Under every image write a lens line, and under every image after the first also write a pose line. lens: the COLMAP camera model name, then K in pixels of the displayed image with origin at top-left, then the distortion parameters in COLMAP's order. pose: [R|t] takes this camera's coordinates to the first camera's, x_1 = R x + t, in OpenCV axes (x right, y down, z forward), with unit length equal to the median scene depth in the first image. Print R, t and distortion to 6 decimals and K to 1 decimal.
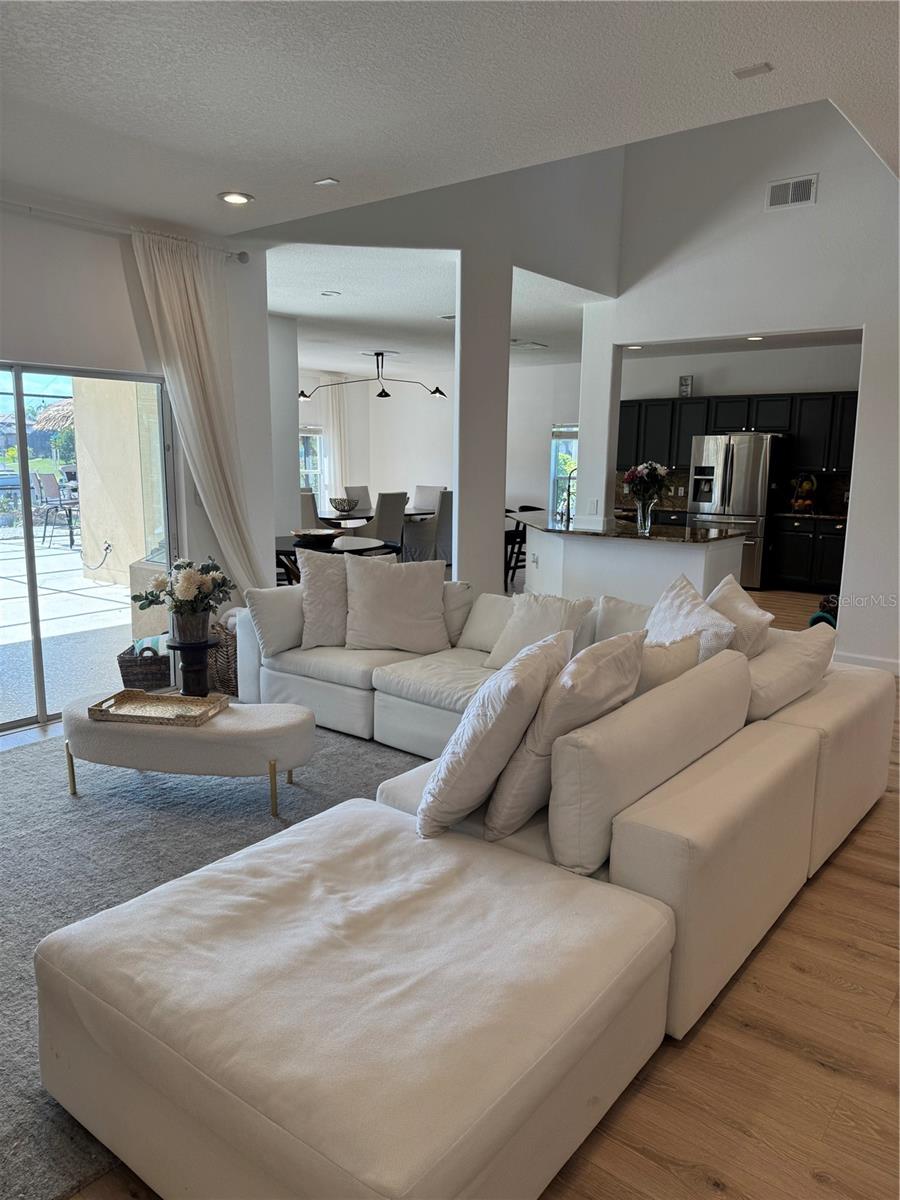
lens RADIAL K [[840.8, 0, 454.7], [0, 840.8, 608.1], [0, 0, 1]] dist [0.111041, -0.141096]
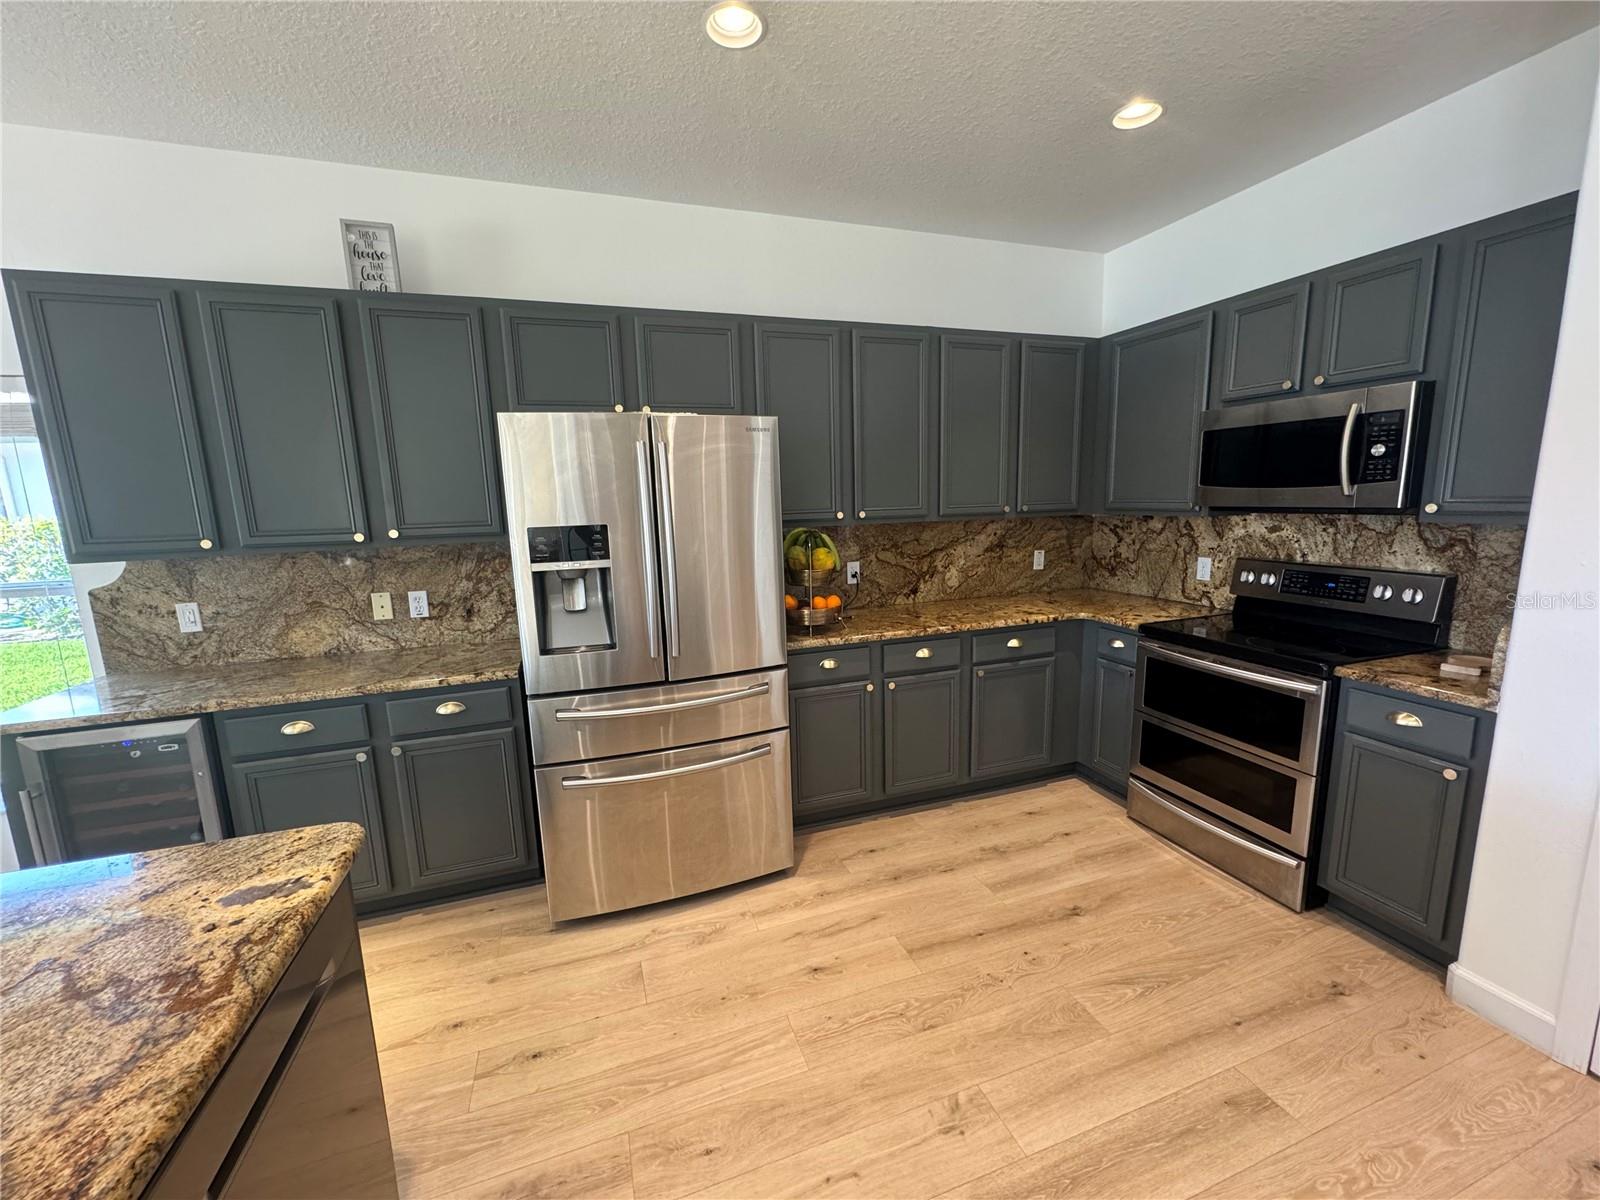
lens RADIAL K [[638.9, 0, 799.8], [0, 638.9, 599.3], [0, 0, 1]] dist [-0.001339, -0.000552]
pose [[0.543631, -0.163849, 0.823176, 0.148667], [0.185481, 0.979965, 0.072564, -0.132991], [-0.818573, 0.113236, 0.563131, 0.758768]]
